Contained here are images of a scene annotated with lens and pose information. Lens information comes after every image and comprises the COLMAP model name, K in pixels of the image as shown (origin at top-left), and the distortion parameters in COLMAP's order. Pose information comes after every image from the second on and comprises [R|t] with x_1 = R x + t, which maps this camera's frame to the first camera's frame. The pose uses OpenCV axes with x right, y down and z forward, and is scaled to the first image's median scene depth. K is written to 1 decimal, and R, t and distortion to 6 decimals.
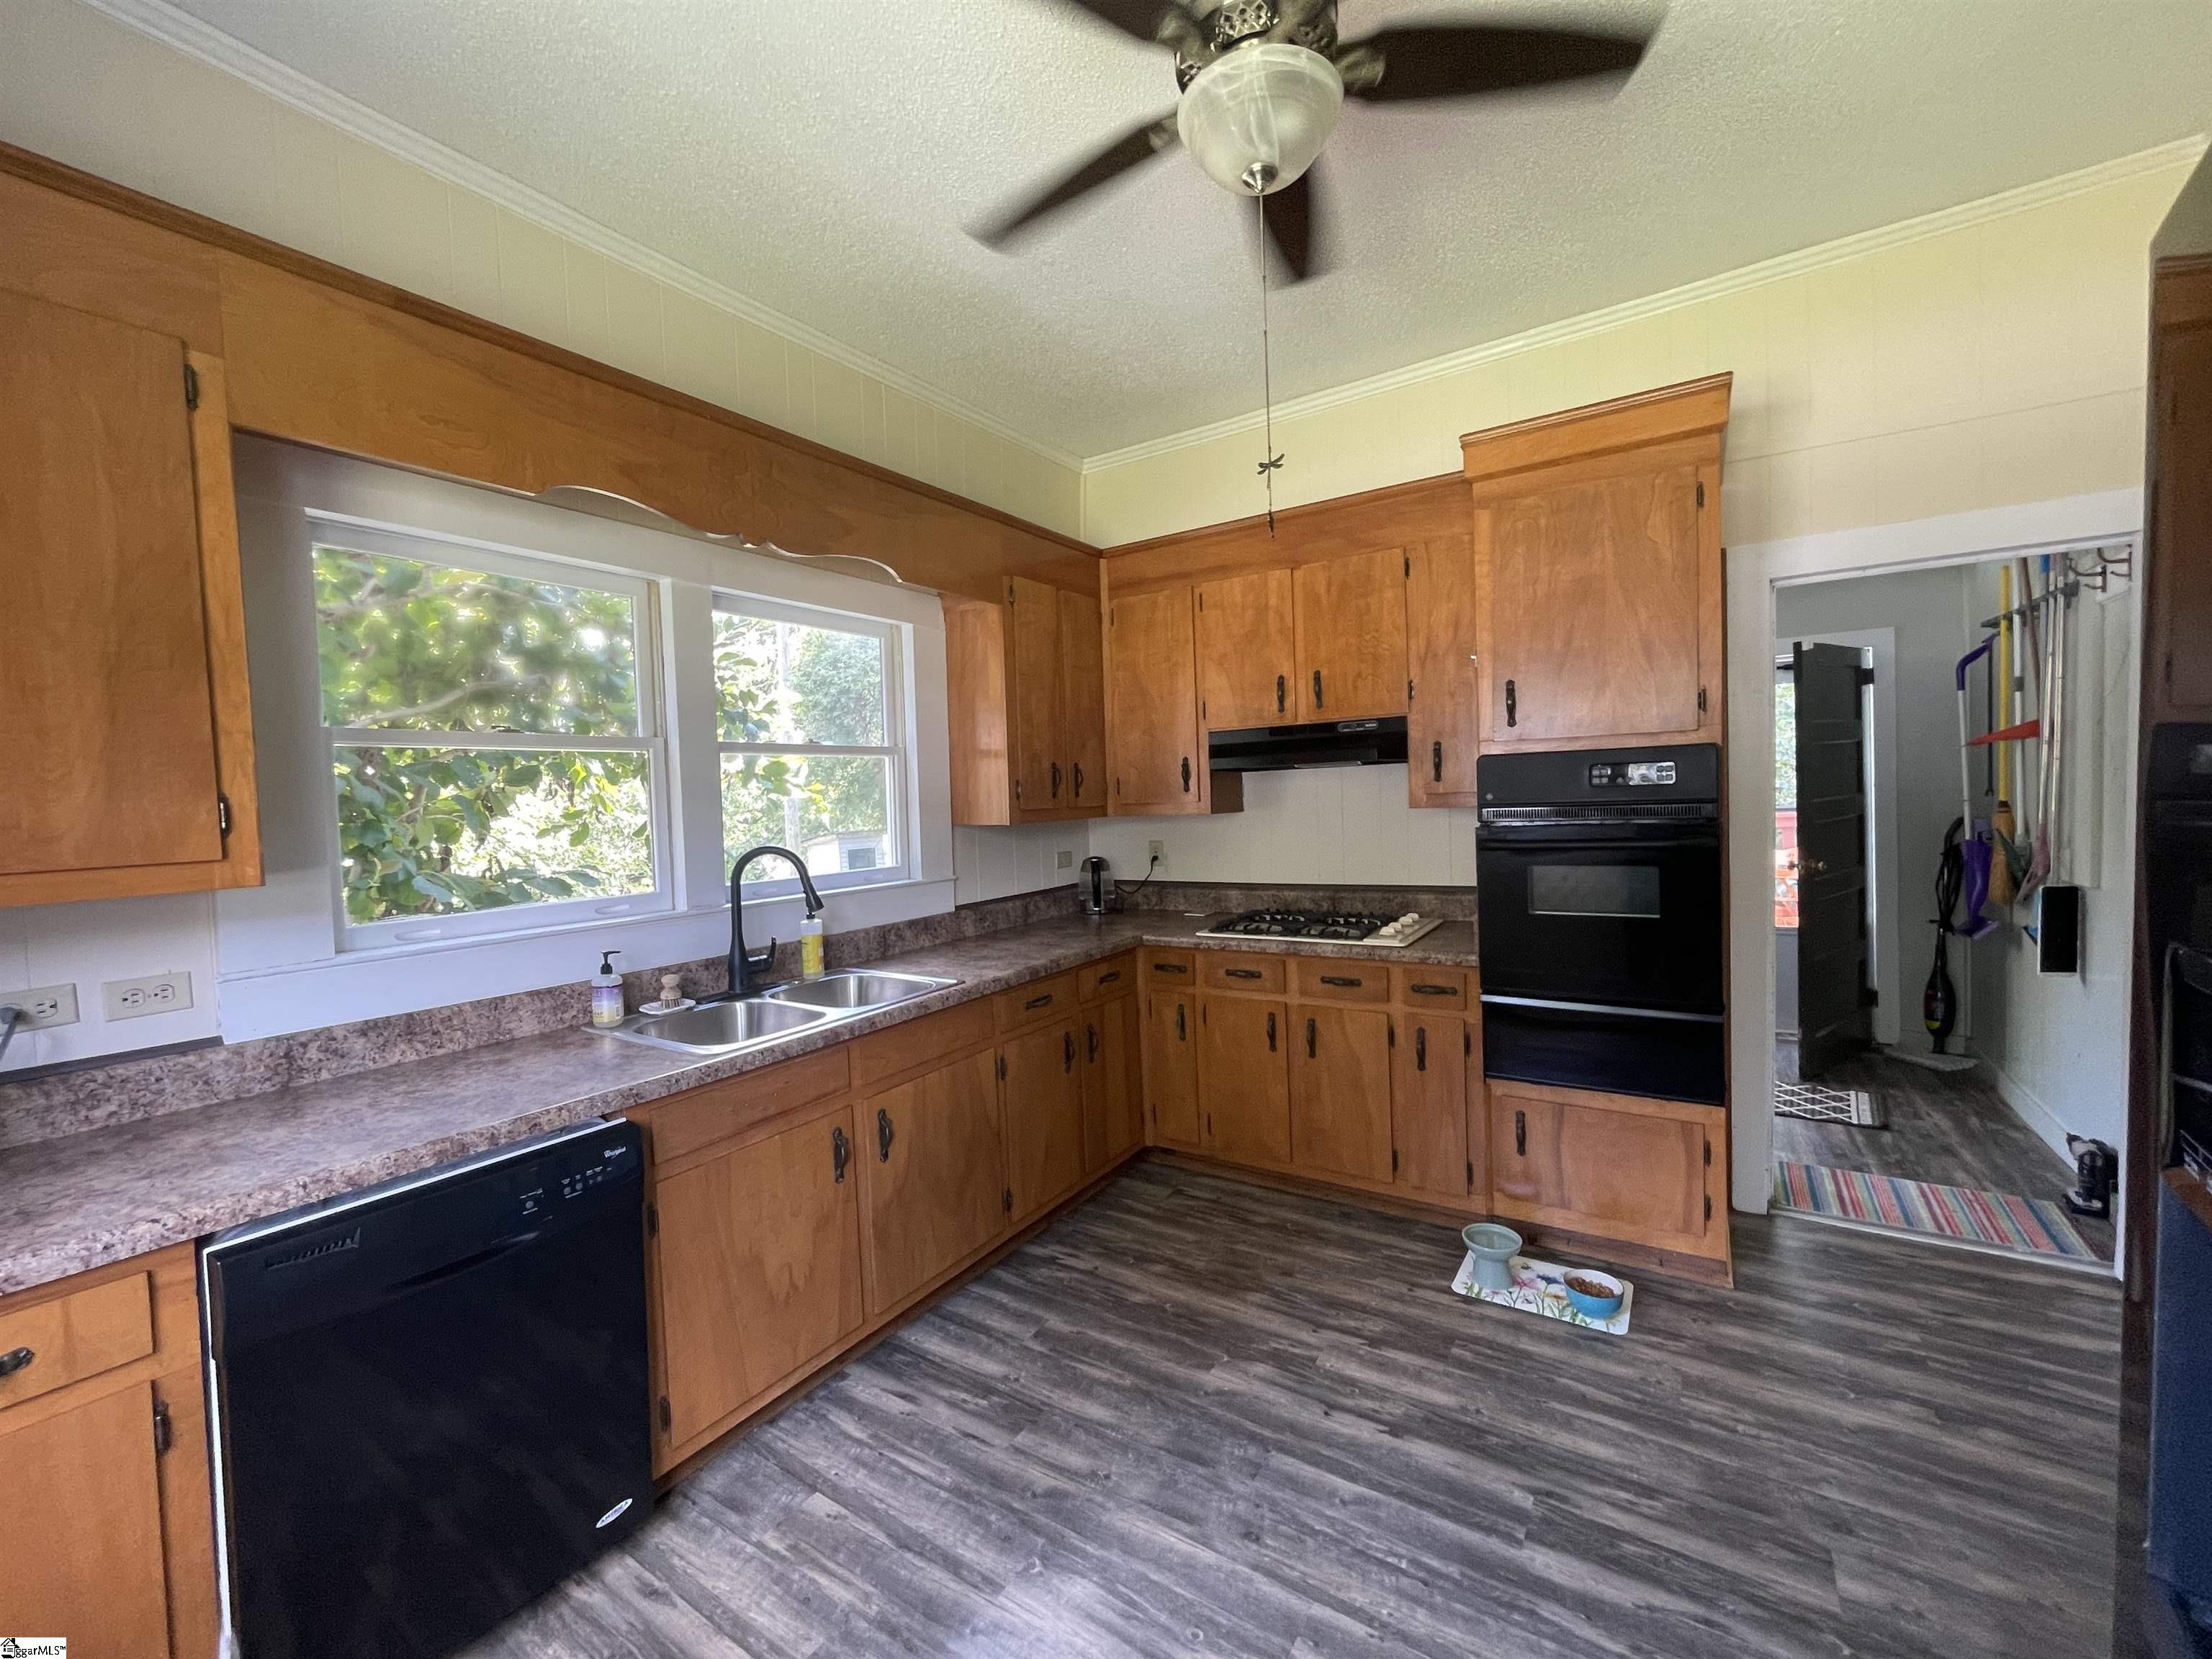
lens RADIAL K [[904.0, 0, 1103.9], [0, 904.0, 827.4], [0, 0, 1]] dist [-0.004163, 0.000248]
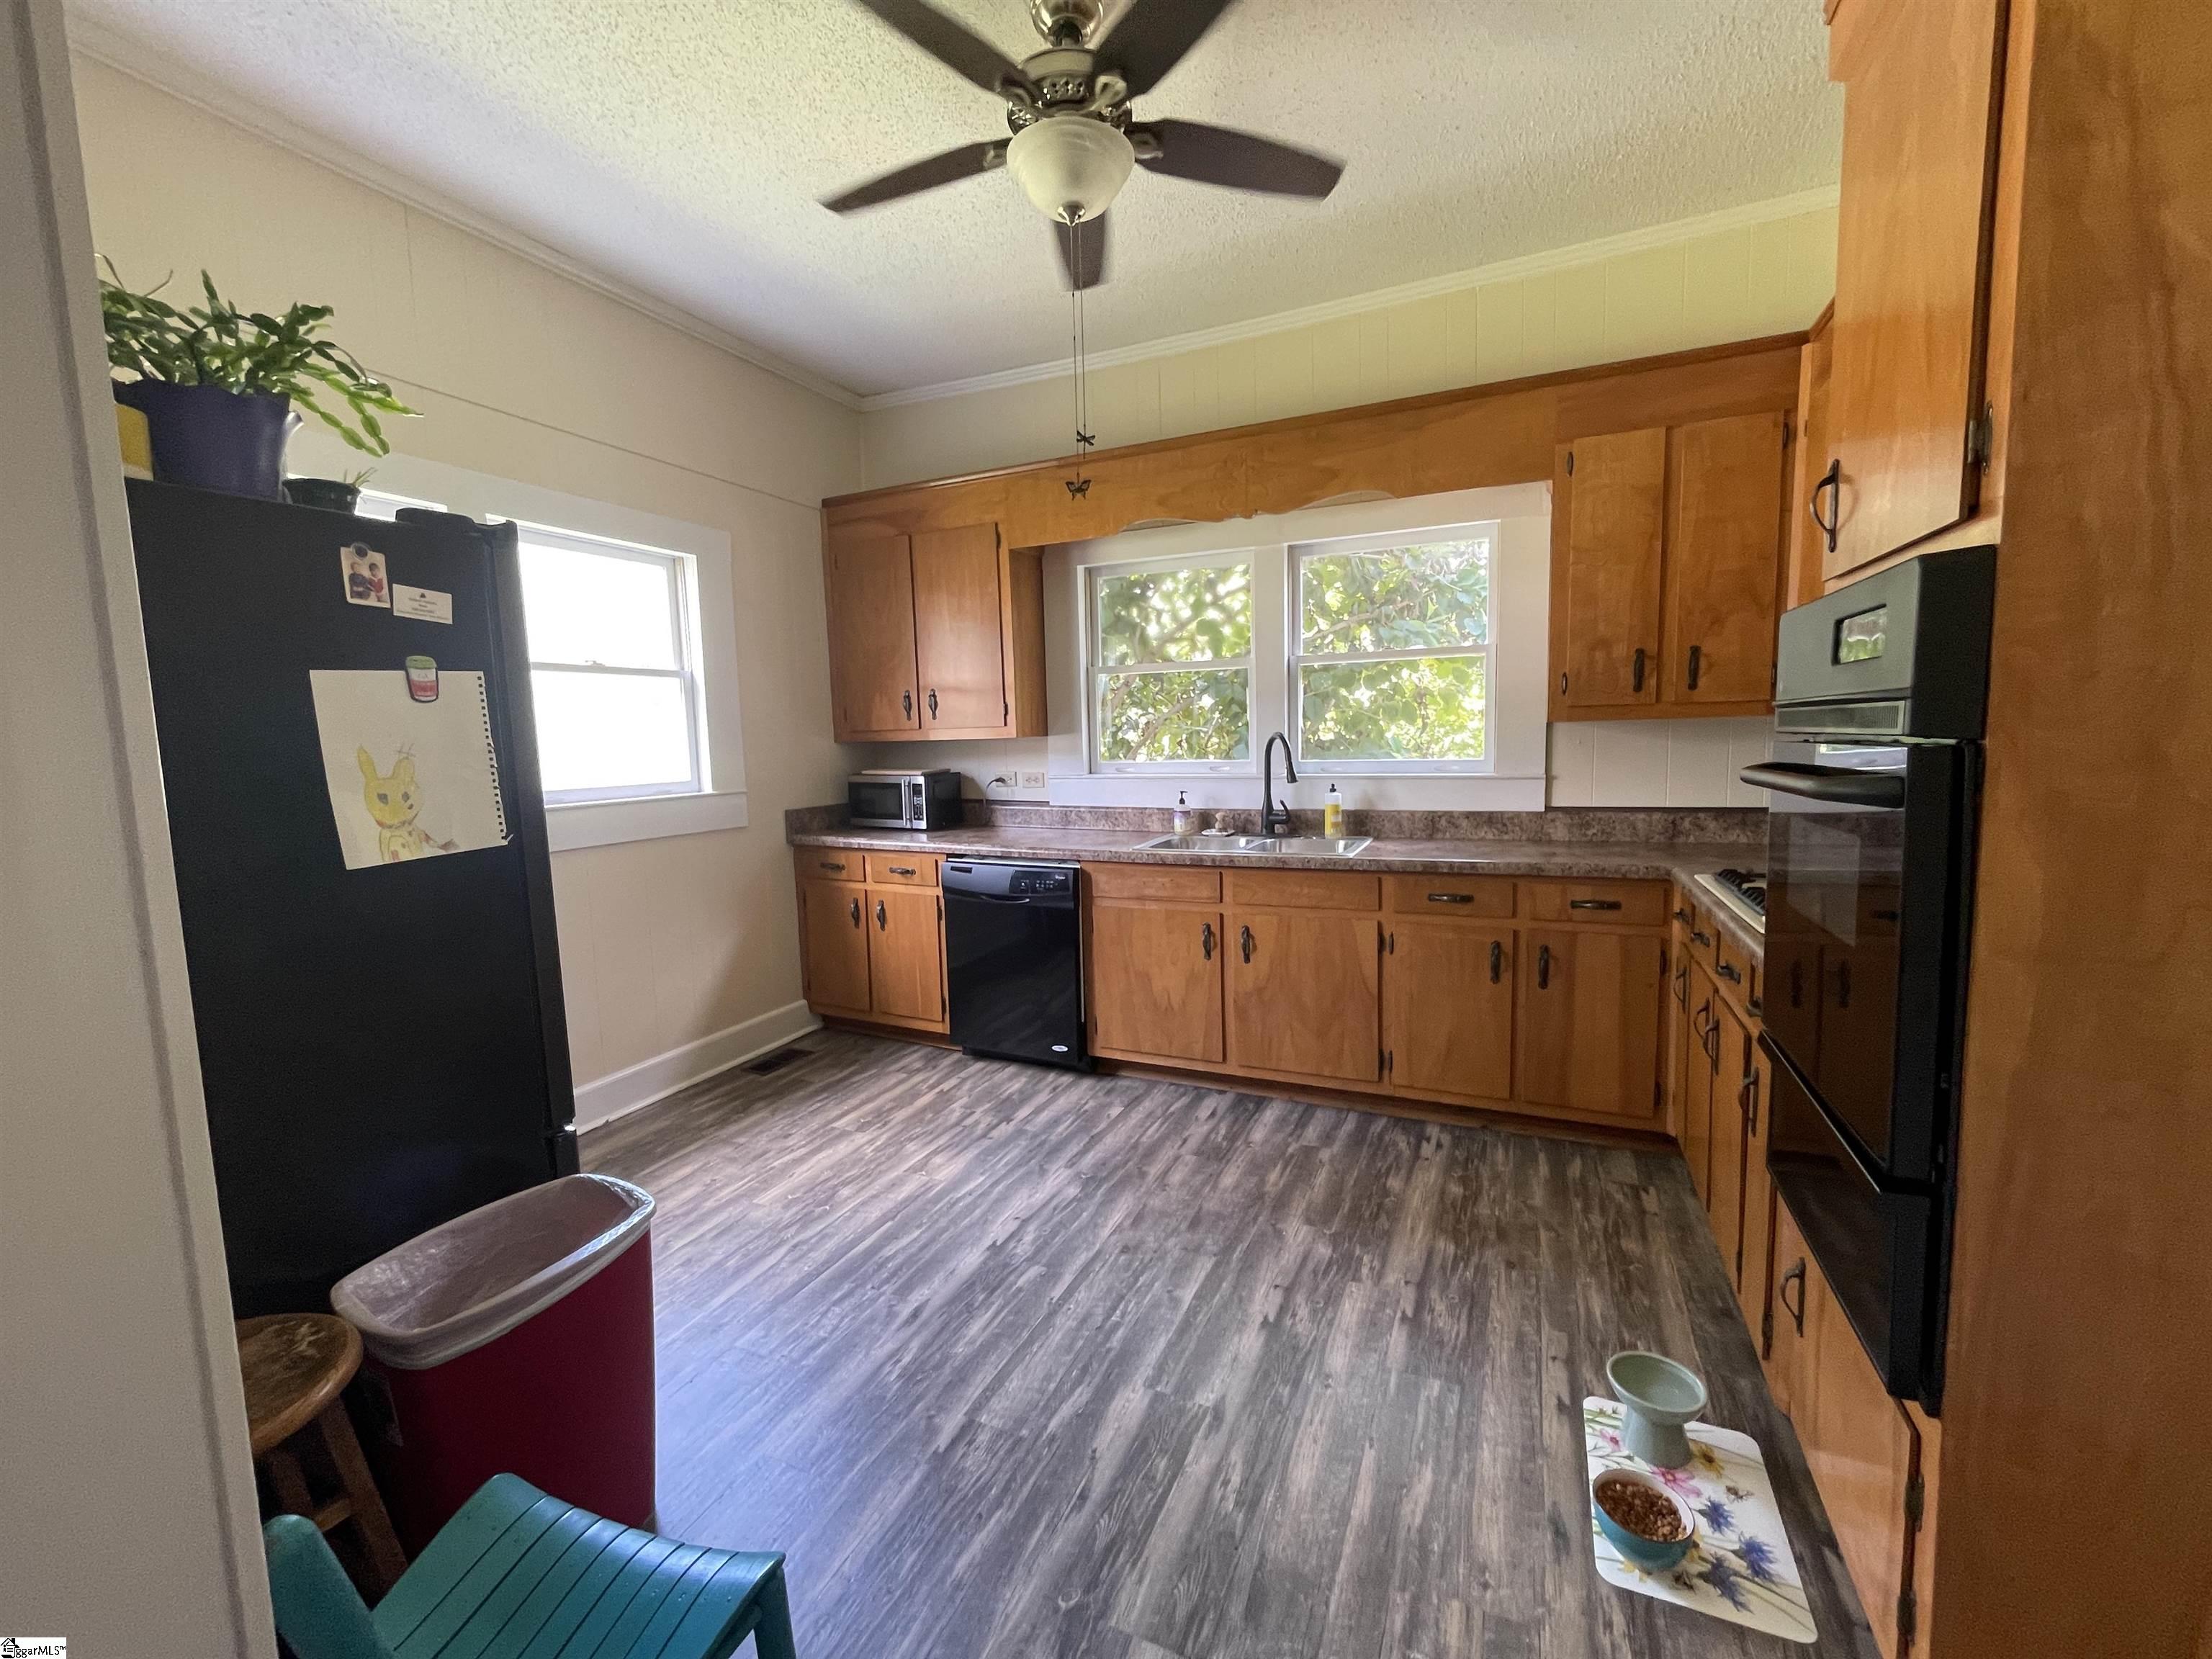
lens RADIAL K [[904.0, 0, 1097.9], [0, 904.0, 828.9], [0, 0, 1]] dist [-0.004163, 0.000248]
pose [[0.143170, 0.134009, -0.980584, 1.196958], [-0.016175, 0.990975, 0.133067, -0.016455], [0.989566, -0.003190, 0.144045, 0.652666]]
